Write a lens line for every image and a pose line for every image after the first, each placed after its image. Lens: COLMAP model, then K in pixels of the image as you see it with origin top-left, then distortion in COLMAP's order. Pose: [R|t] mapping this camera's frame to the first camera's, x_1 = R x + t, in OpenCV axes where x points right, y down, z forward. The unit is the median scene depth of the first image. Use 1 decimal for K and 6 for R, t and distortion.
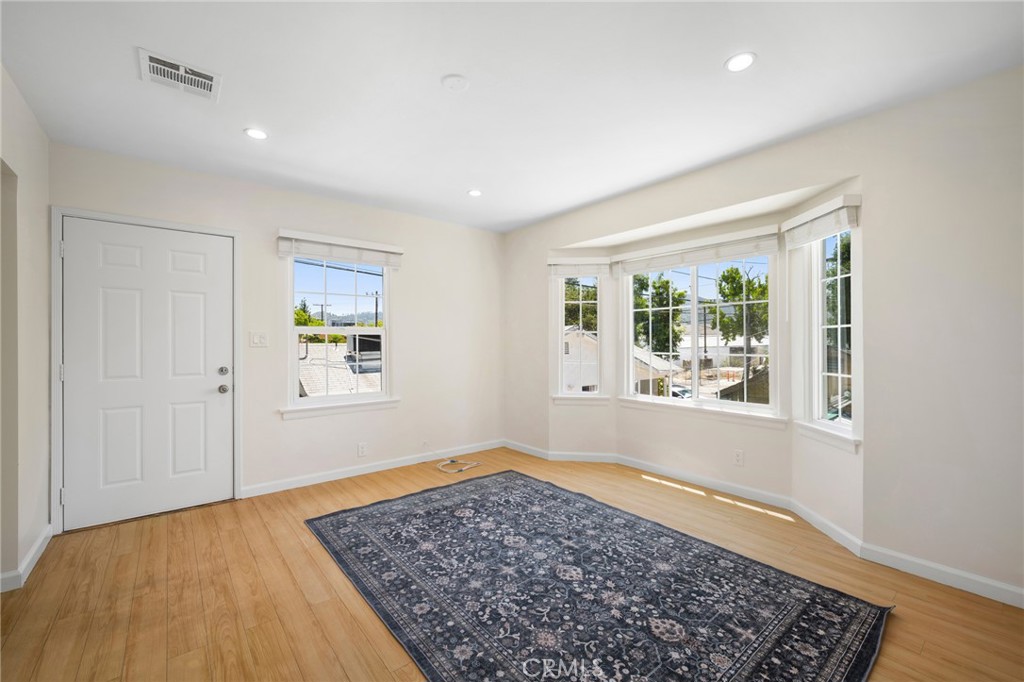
lens RADIAL K [[419.5, 0, 512.0], [0, 419.5, 341.0], [0, 0, 1]] dist [-0.000127, -0.000141]
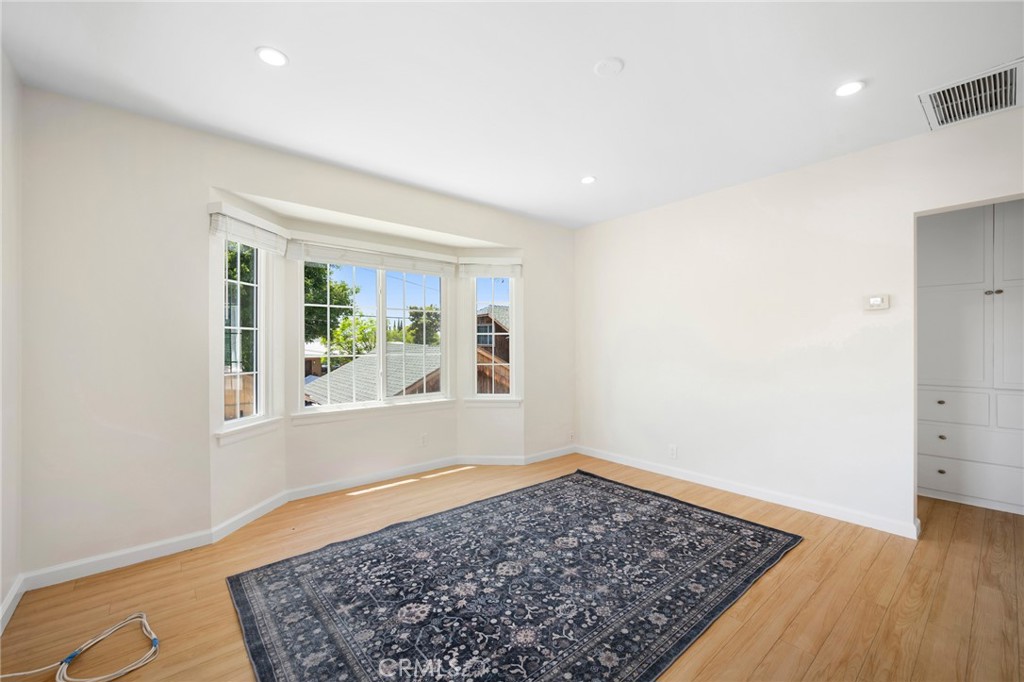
lens RADIAL K [[421.9, 0, 512.0], [0, 421.9, 341.0], [0, 0, 1]] dist [0.001079, 0.000132]
pose [[-0.025016, 0.007940, 0.999656, -0.798034], [-0.002927, 0.999964, -0.008016, 0.005046], [-0.999683, -0.003127, -0.024992, 0.918284]]
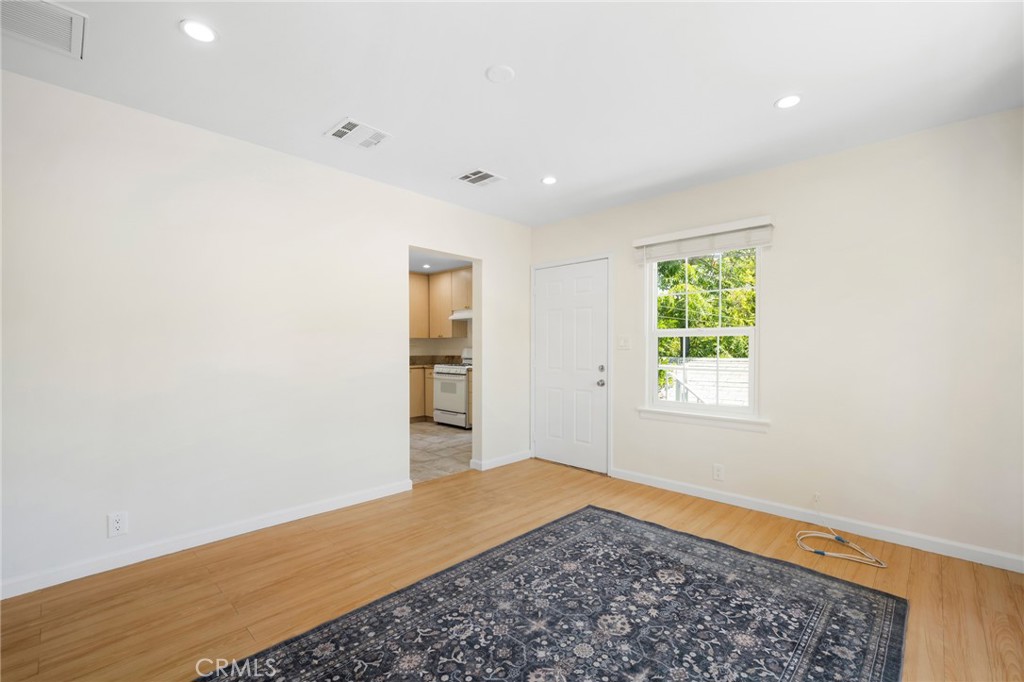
lens RADIAL K [[438.6, 0, 512.0], [0, 438.6, 341.0], [0, 0, 1]] dist [0.000824, 0.000146]
pose [[0.125332, -0.009862, -0.992066, 0.655749], [0.002638, 0.999950, -0.009607, 0.003028], [0.992111, -0.001413, 0.125352, 0.664242]]
